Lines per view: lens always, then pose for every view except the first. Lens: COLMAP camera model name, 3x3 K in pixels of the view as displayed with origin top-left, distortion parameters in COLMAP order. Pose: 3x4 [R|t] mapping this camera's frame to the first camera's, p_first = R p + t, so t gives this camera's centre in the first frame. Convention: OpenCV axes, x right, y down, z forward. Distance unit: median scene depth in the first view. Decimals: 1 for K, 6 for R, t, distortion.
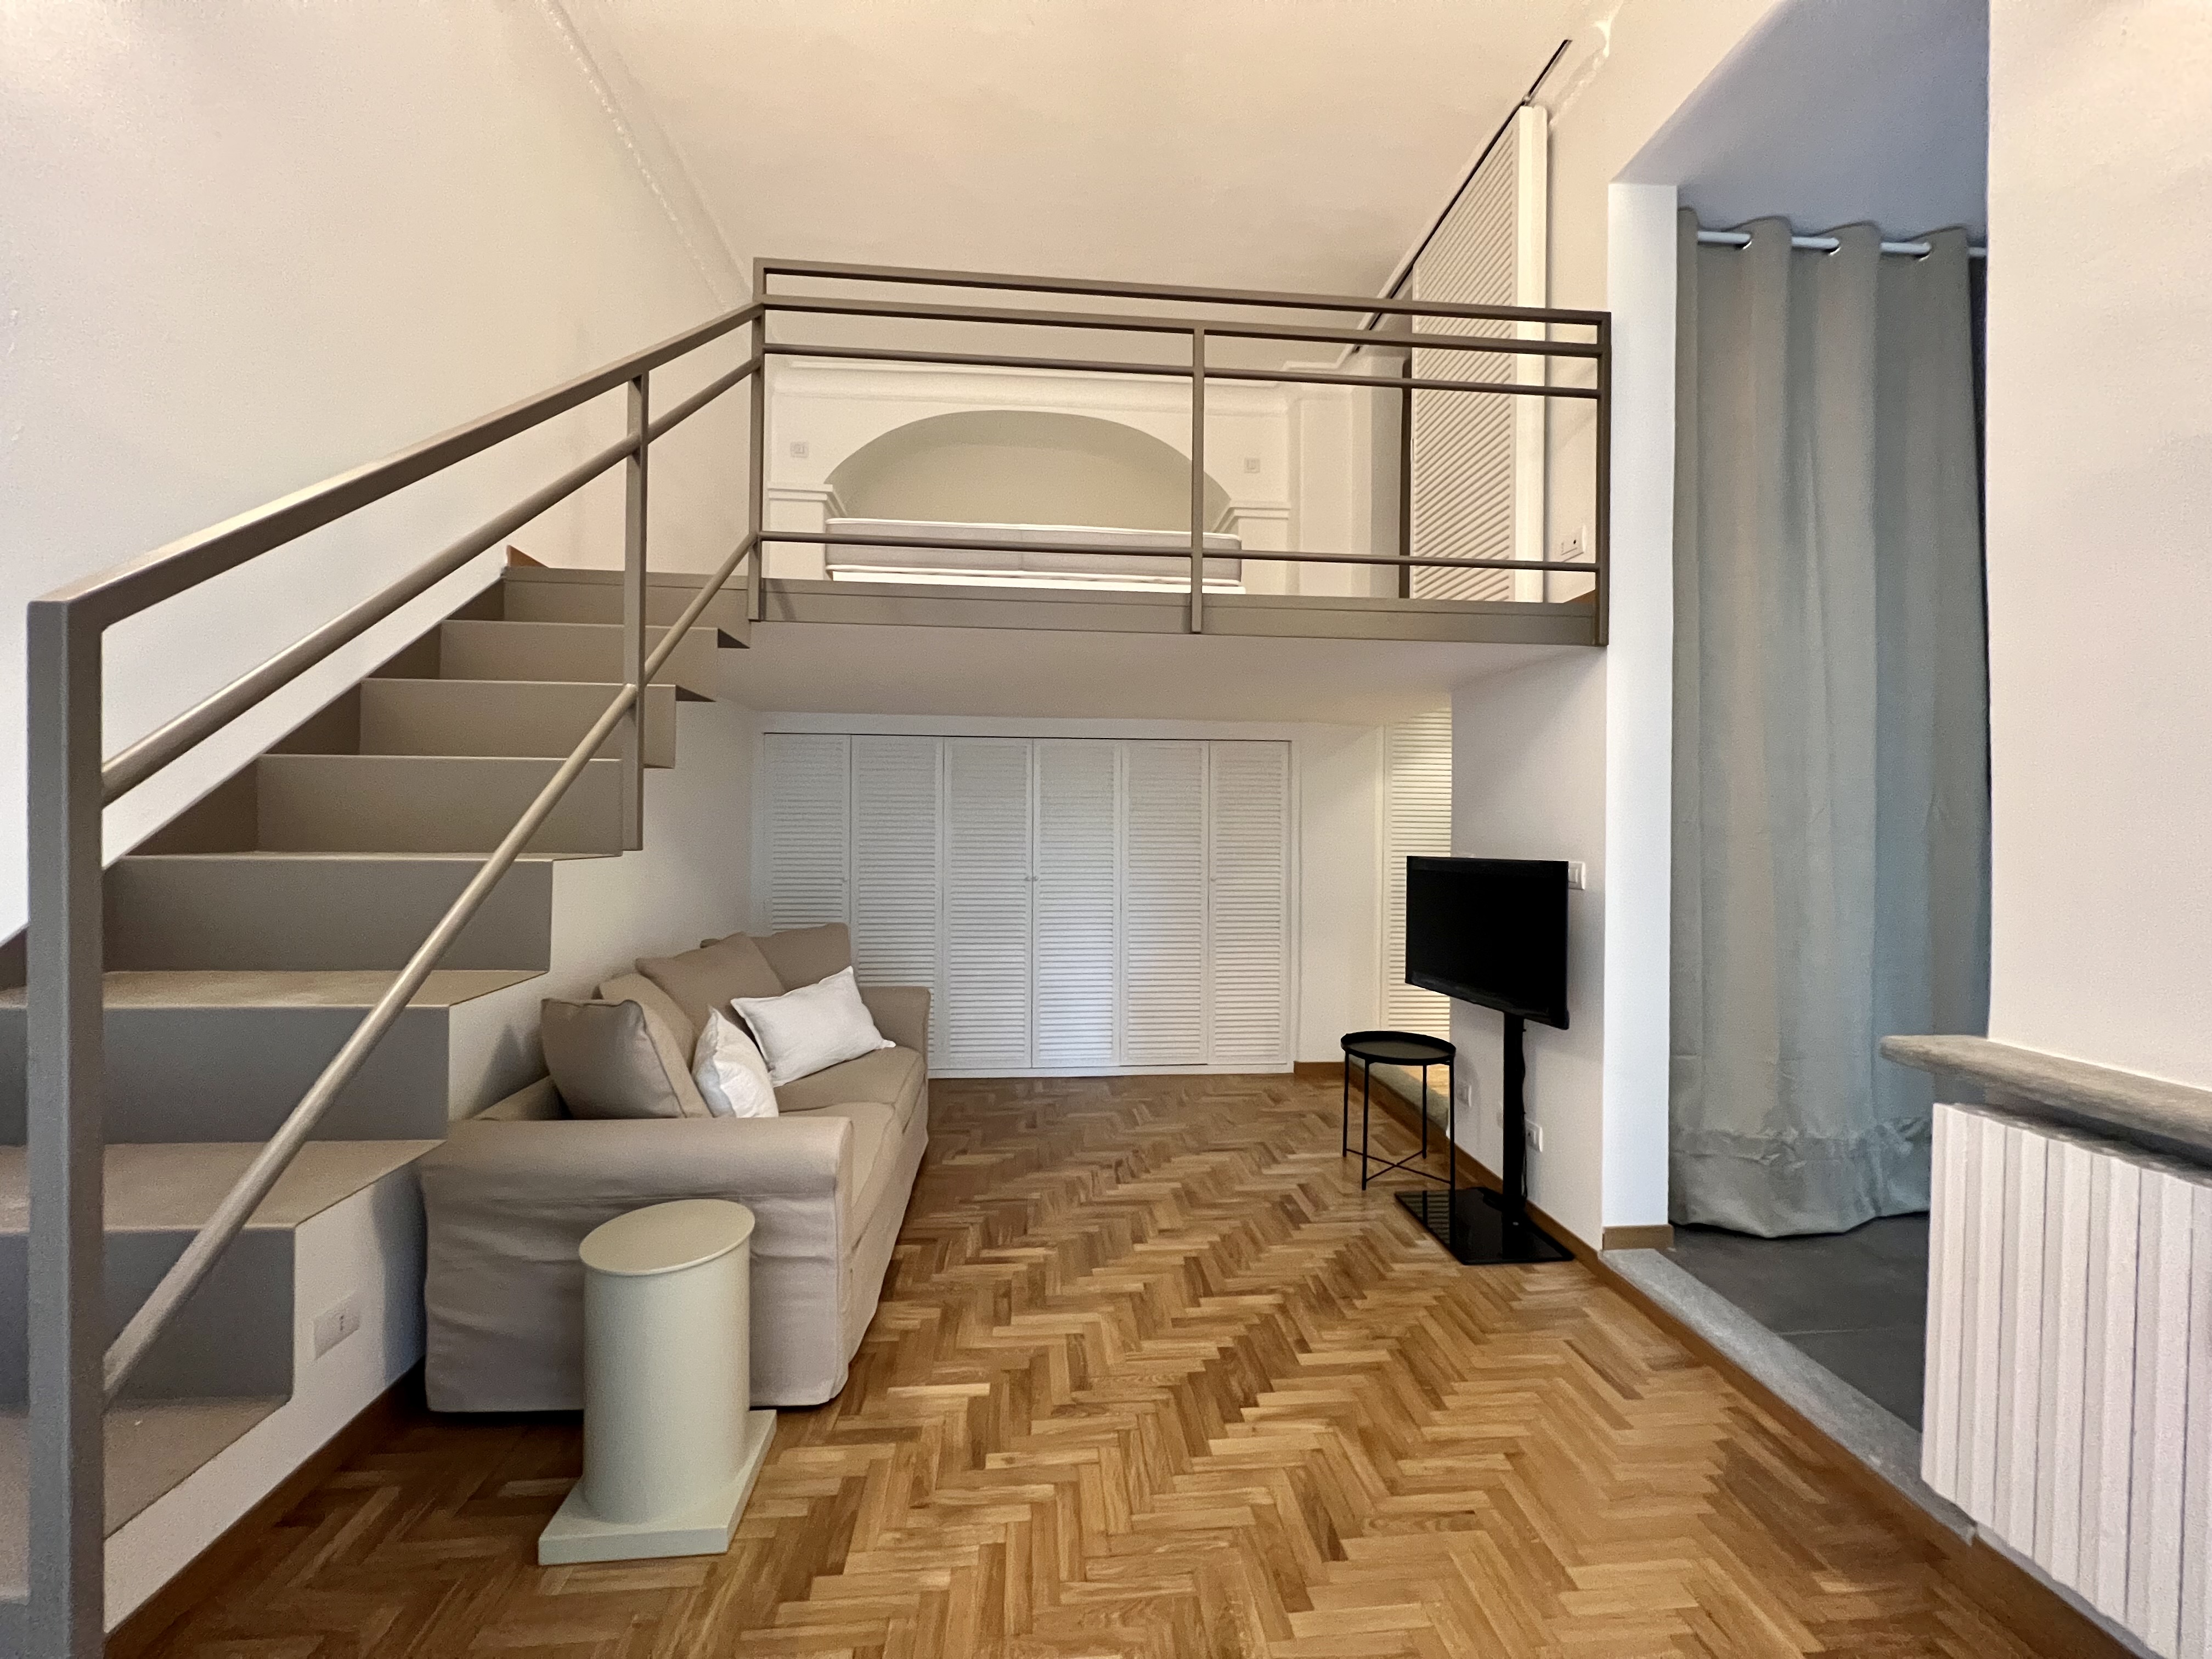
lens RADIAL K [[884.4, 0, 1099.9], [0, 884.4, 834.4], [0, 0, 1]] dist [0.001613, 0.000506]
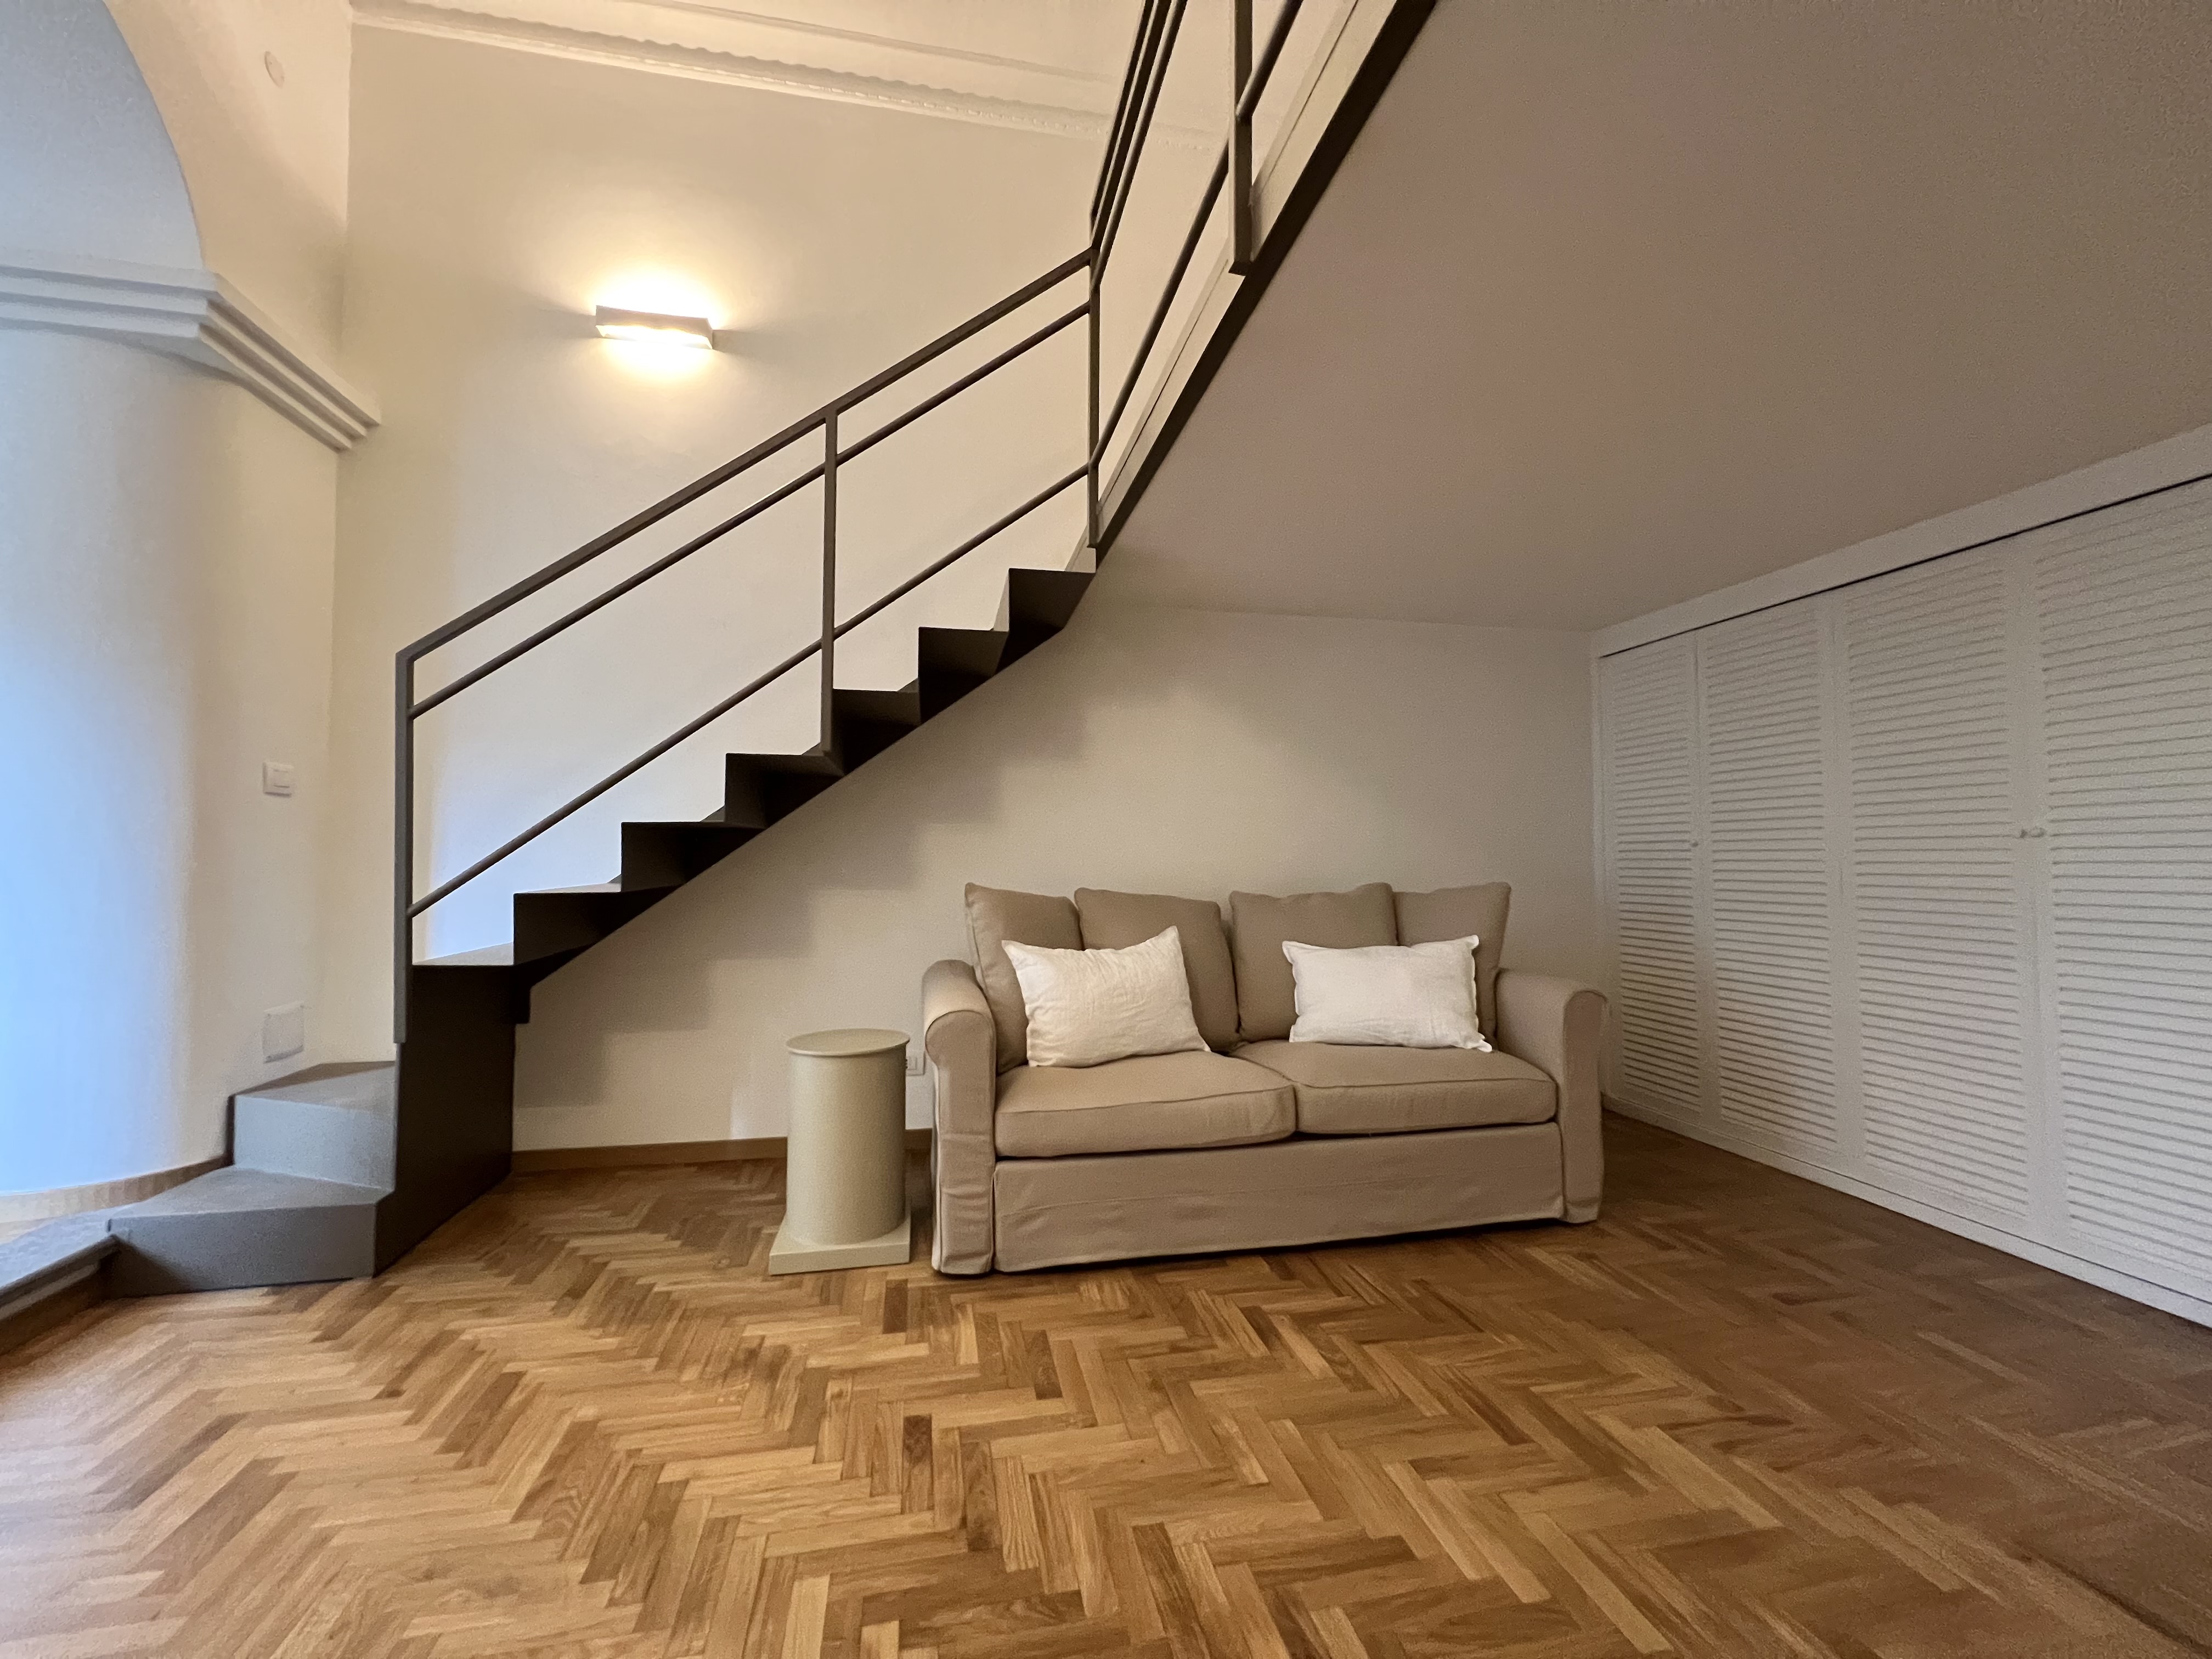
lens RADIAL K [[884.4, 0, 1100.6], [0, 884.4, 830.0], [0, 0, 1]] dist [0.001613, 0.000506]
pose [[0.117311, -0.038815, -0.992336, 0.476049], [-0.008293, 0.999163, -0.040062, 0.102869], [0.993061, 0.012929, 0.116891, 0.664307]]
